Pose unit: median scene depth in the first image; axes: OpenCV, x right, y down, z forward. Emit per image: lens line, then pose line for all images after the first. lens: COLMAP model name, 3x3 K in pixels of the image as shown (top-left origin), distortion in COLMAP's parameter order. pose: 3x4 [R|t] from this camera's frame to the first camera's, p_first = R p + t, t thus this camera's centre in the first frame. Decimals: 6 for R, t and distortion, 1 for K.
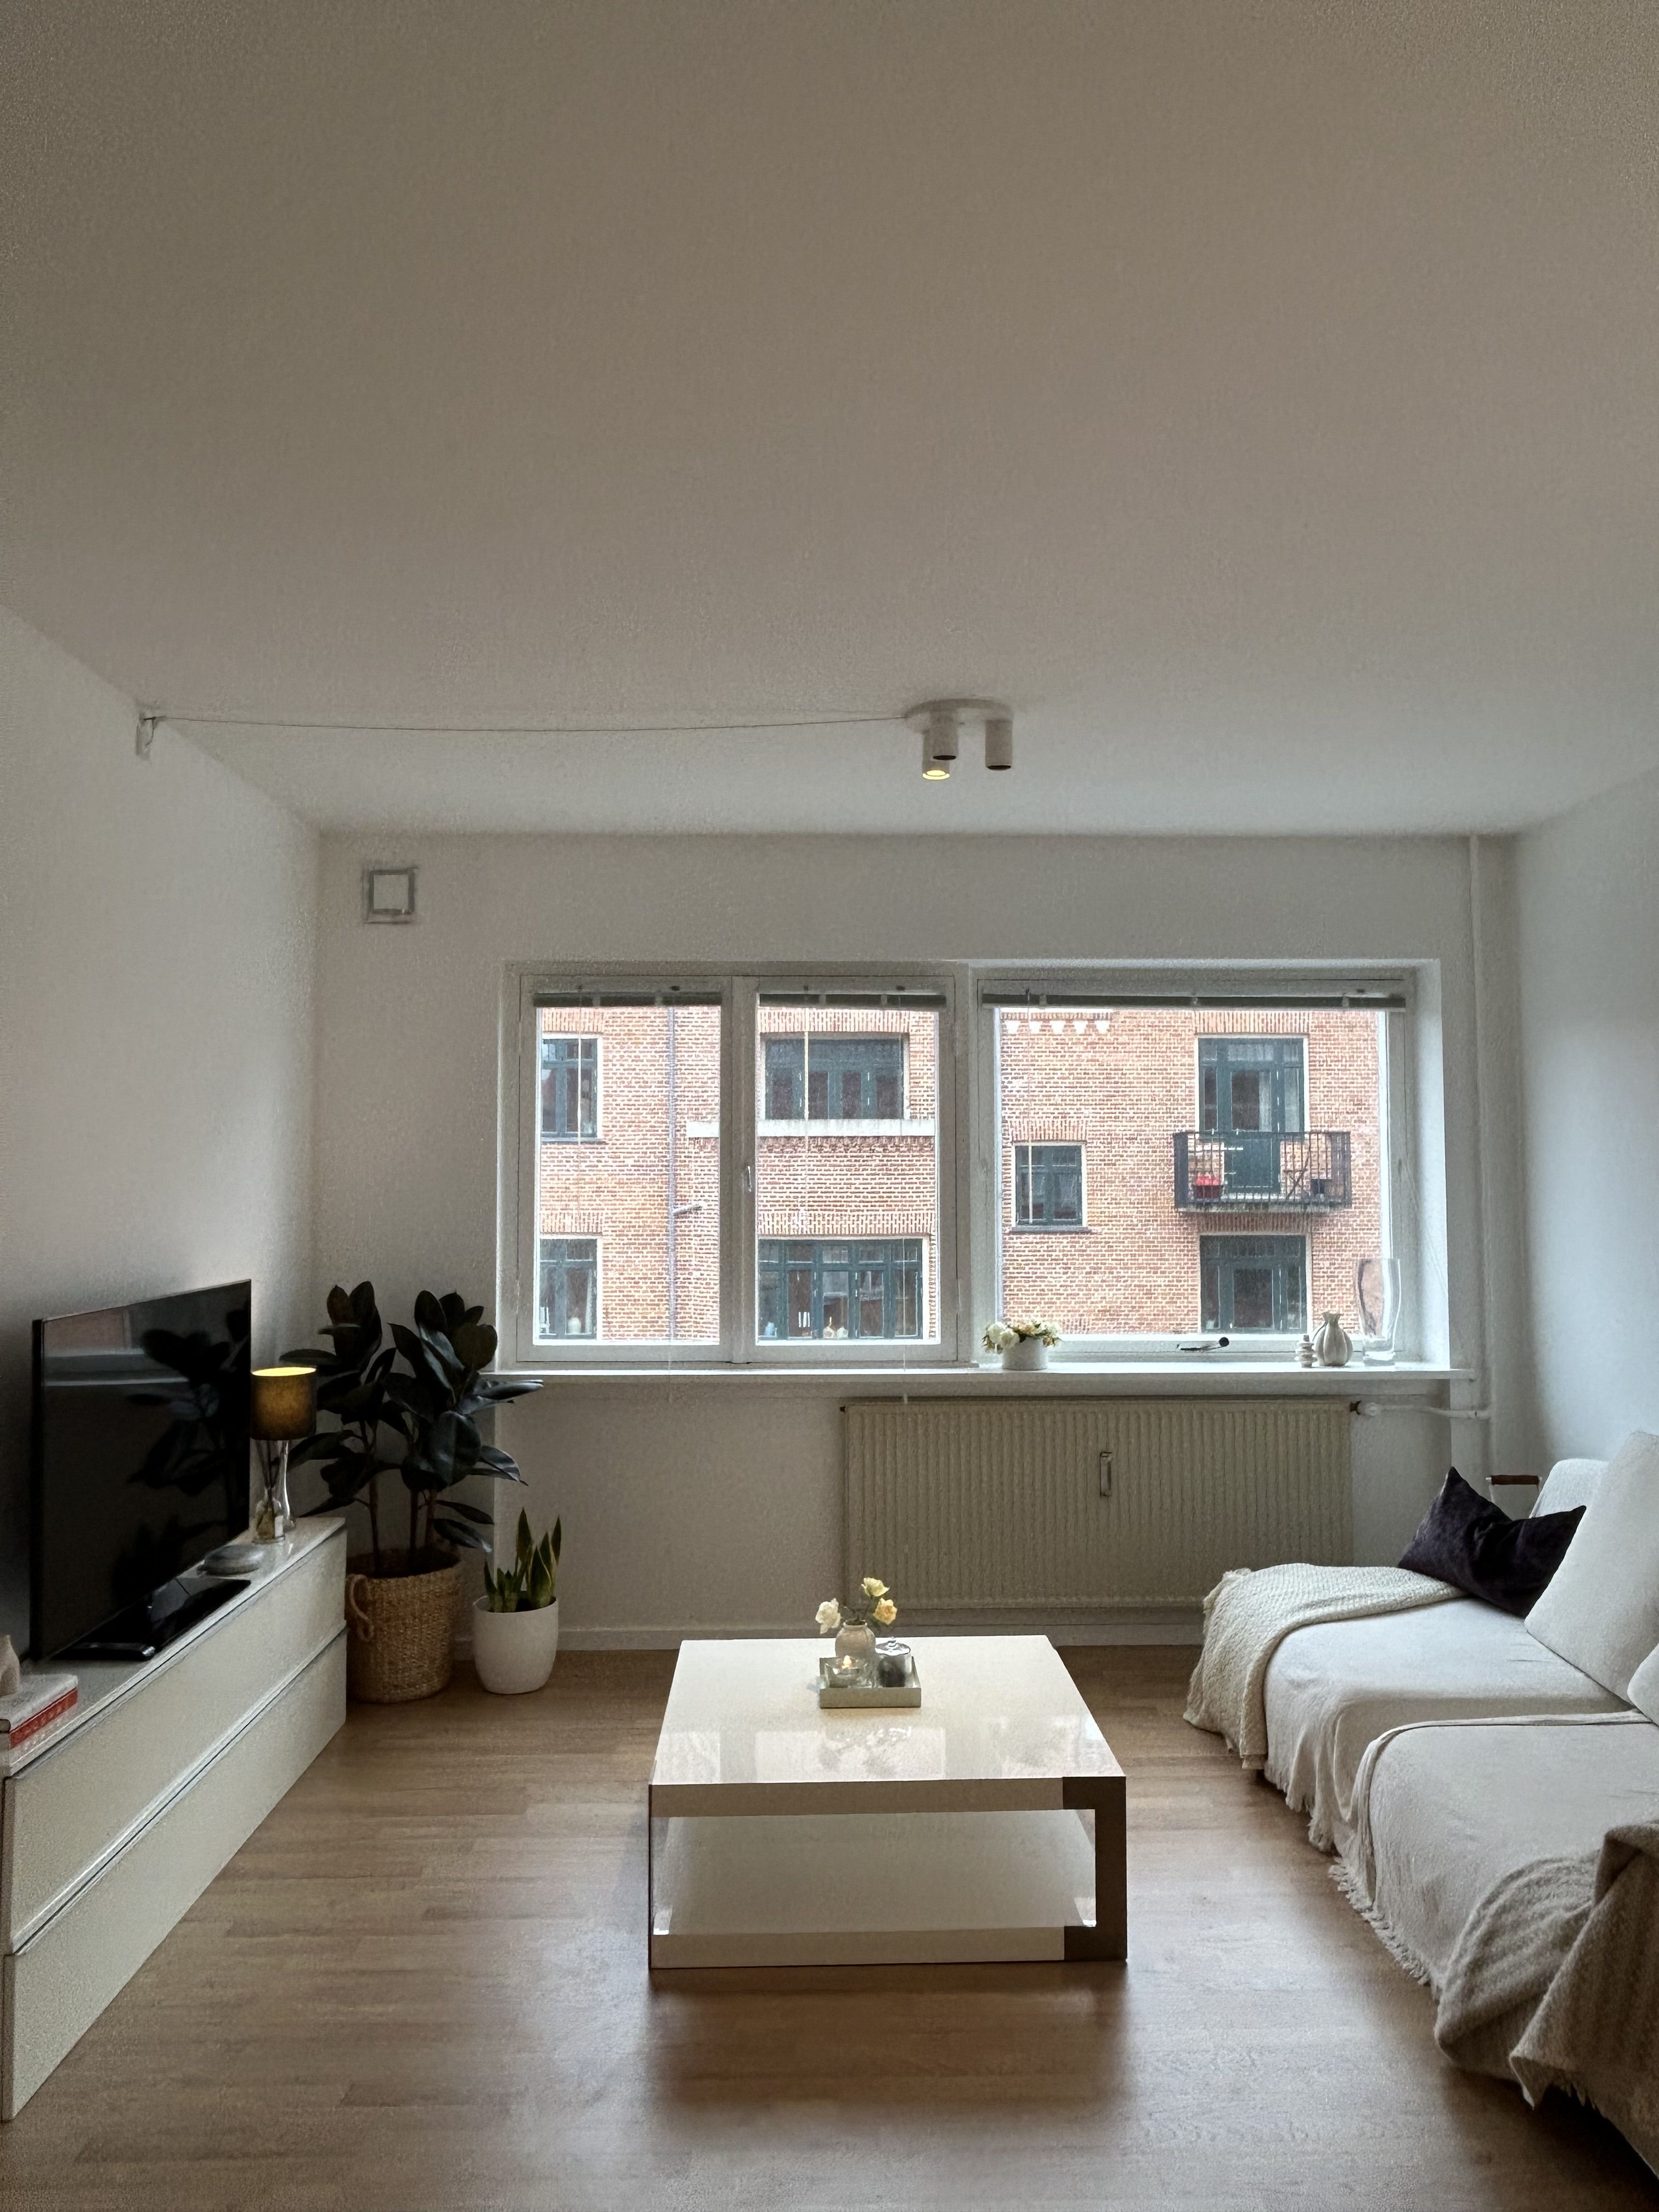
lens RADIAL K [[1551.0, 0, 829.5], [0, 1551.0, 1106.0], [0, 0, 1]] dist [0.008939, 0.000901]
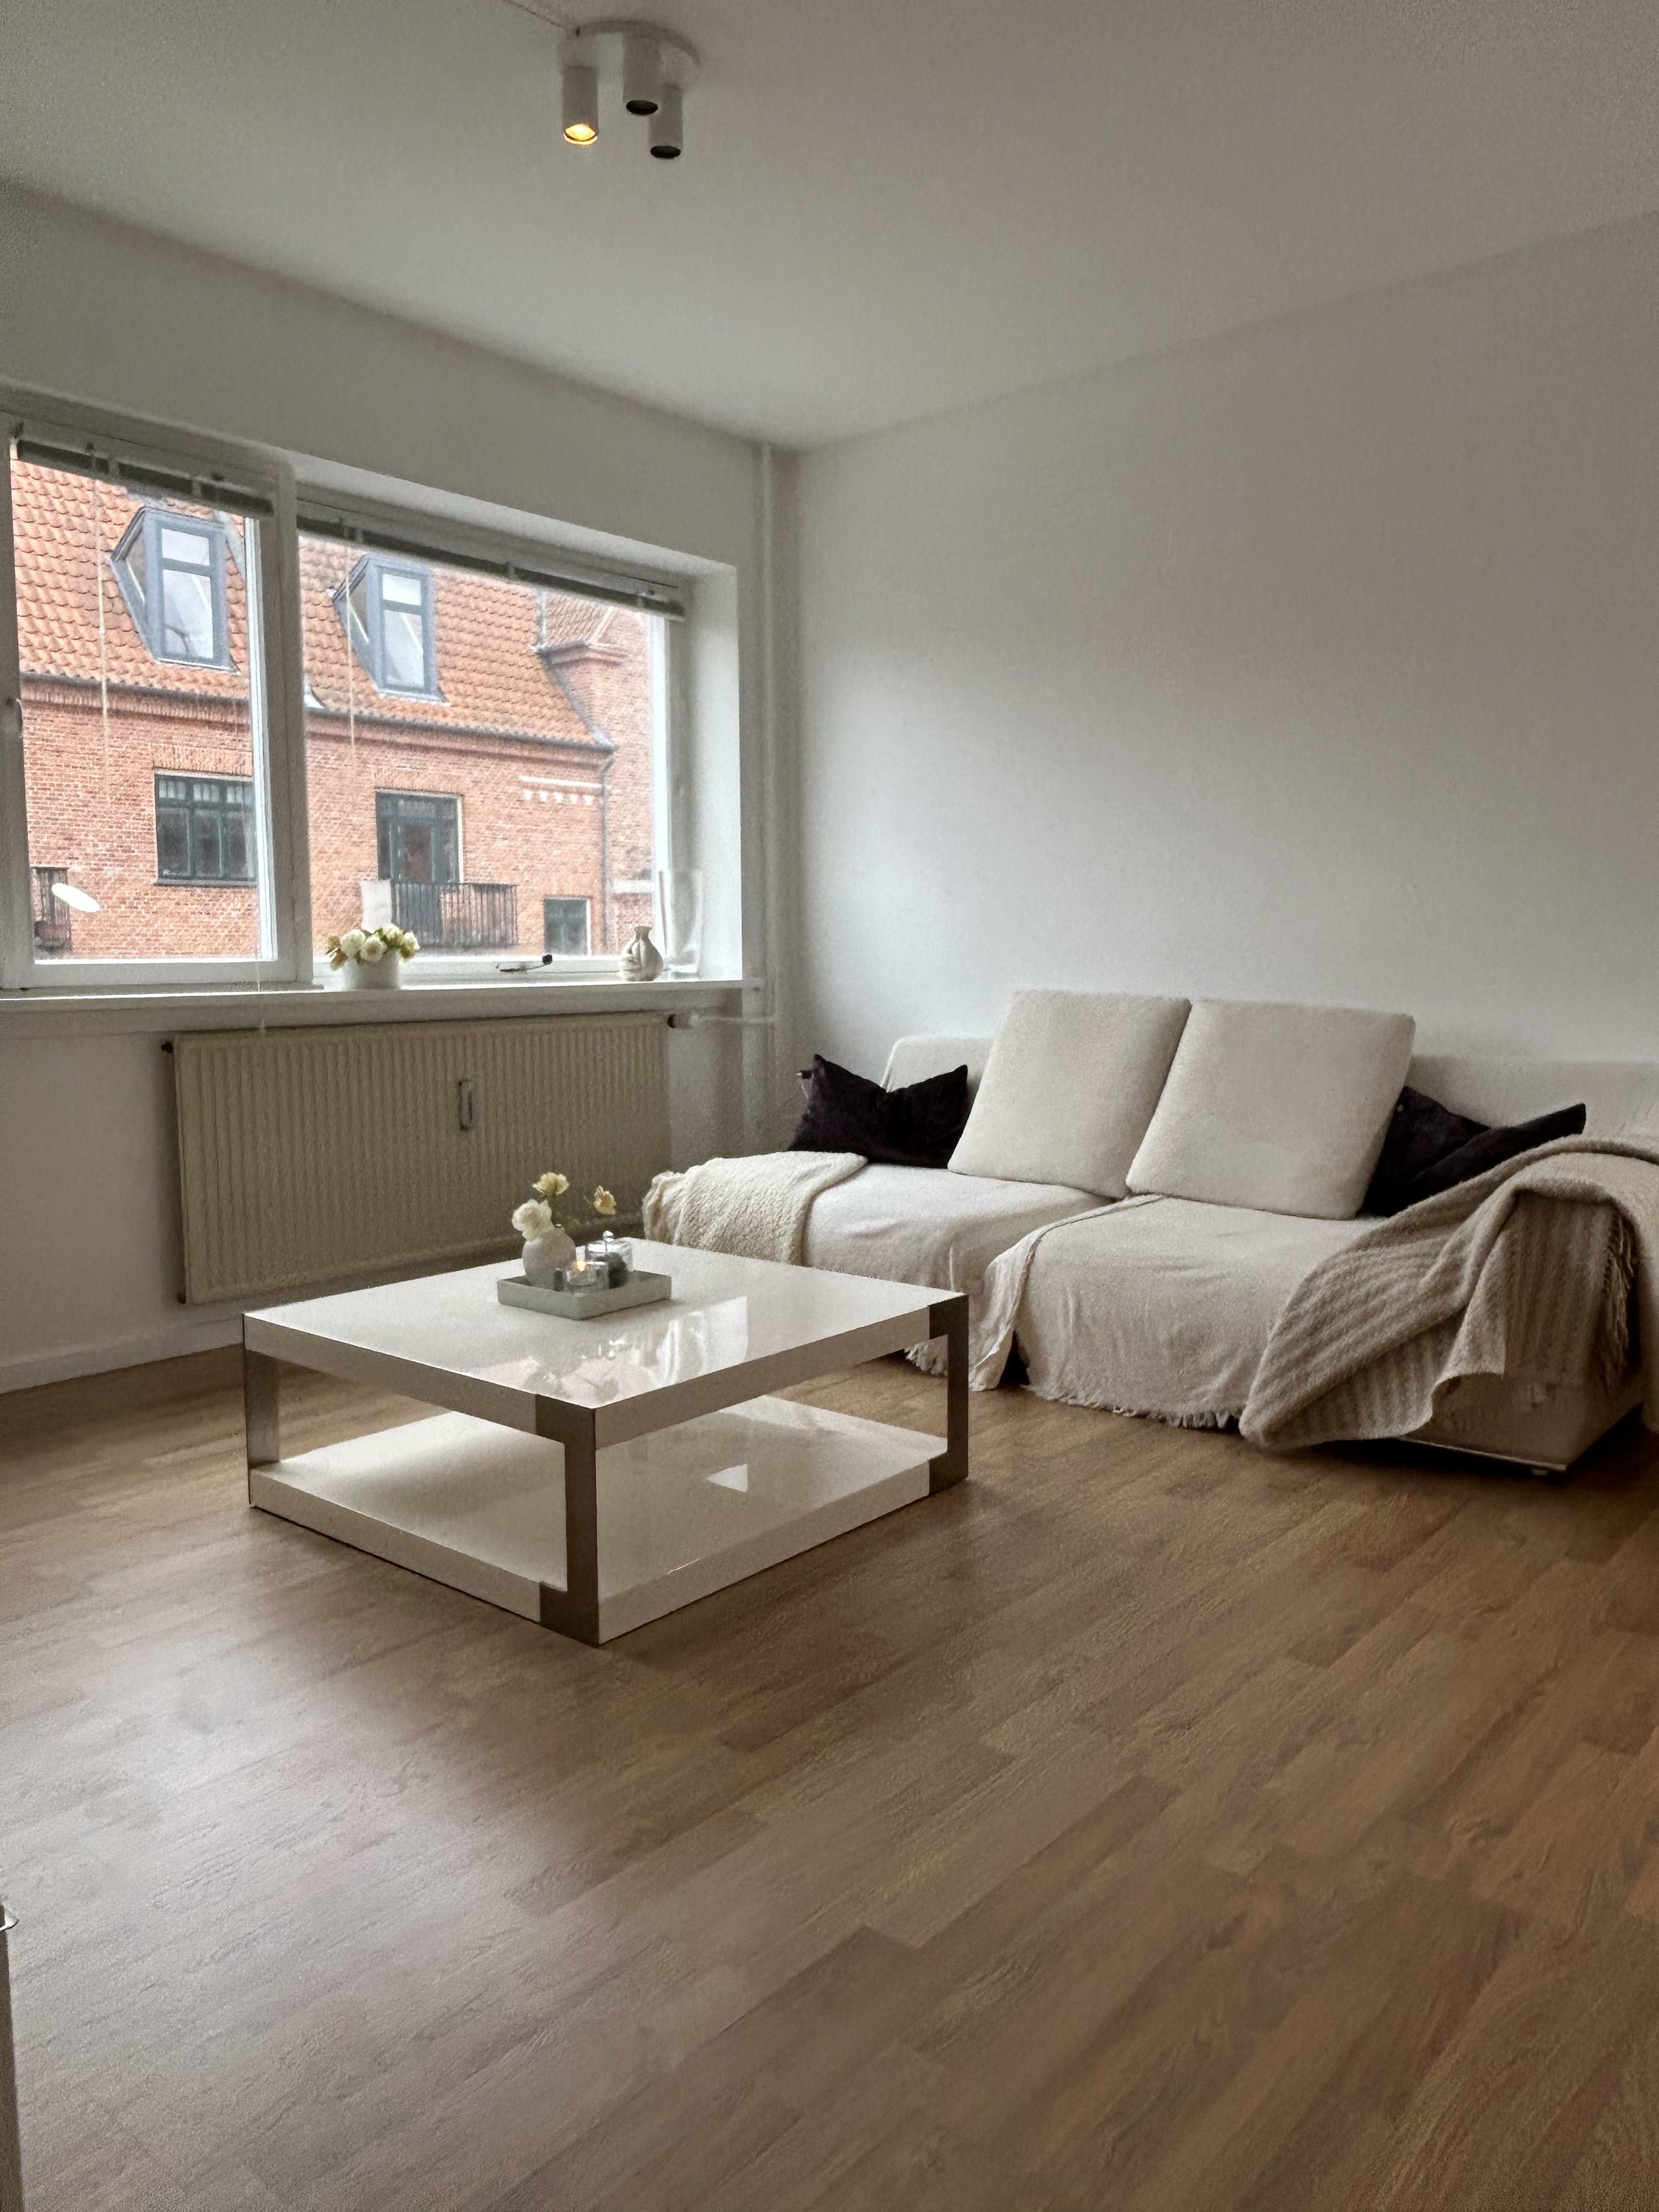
lens RADIAL K [[1574.0, 0, 829.5], [0, 1574.0, 1106.0], [0, 0, 1]] dist [0.006838, 0.003367]
pose [[0.671760, -0.079204, 0.736522, -0.336183], [-0.030376, 0.990486, 0.134220, 0.110821], [-0.740146, -0.112537, 0.662963, 0.255470]]
